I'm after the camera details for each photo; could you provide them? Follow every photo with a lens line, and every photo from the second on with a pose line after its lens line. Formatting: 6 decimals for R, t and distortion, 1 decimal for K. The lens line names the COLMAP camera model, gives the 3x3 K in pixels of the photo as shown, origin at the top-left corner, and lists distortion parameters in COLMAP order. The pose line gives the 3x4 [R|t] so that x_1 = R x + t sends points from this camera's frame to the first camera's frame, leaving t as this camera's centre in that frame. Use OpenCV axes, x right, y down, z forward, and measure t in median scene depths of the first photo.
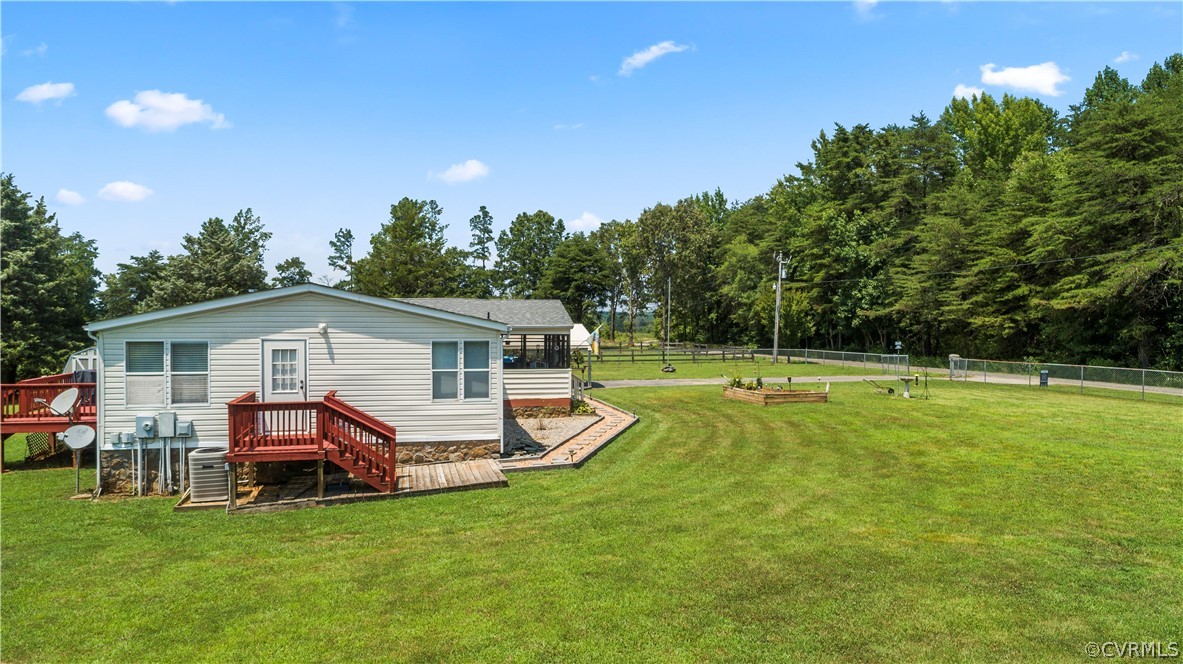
lens RADIAL K [[818.2, 0, 582.8], [0, 818.2, 336.9], [0, 0, 1]] dist [-0.001426, 0.004242]
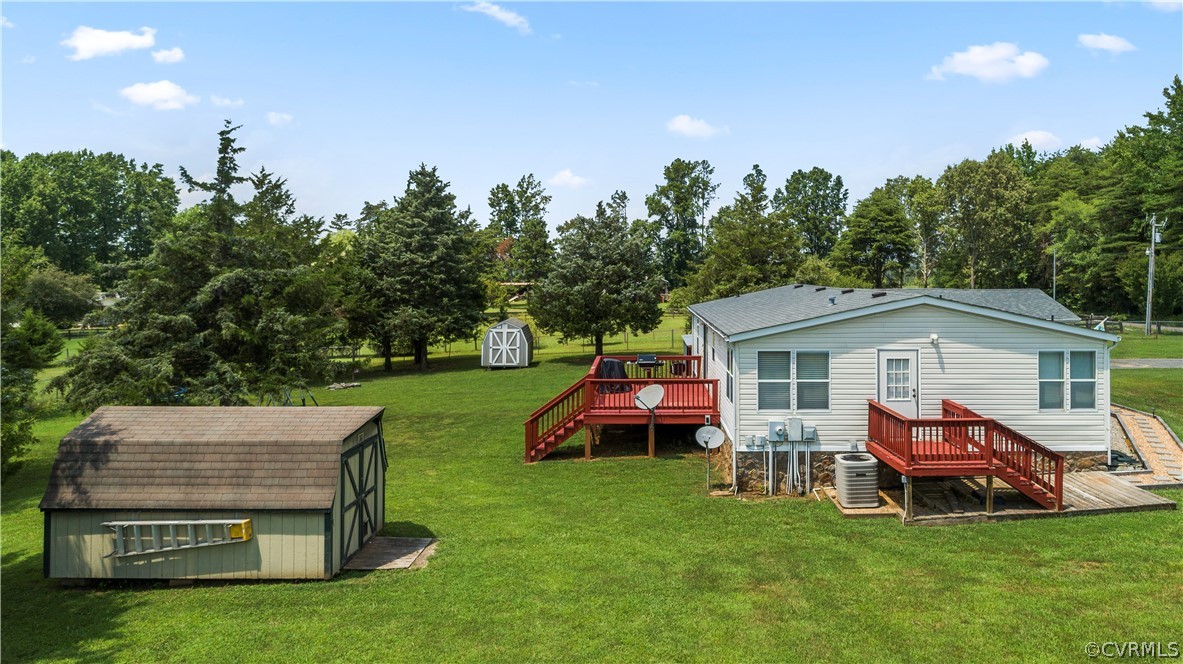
lens RADIAL K [[818.2, 0, 589.2], [0, 818.2, 268.7], [0, 0, 1]] dist [-0.001426, 0.004242]
pose [[0.976607, -0.005238, -0.214969, -0.152443], [0.001947, 0.999878, -0.015518, -0.024444], [0.215024, 0.014737, 0.976498, -0.029693]]
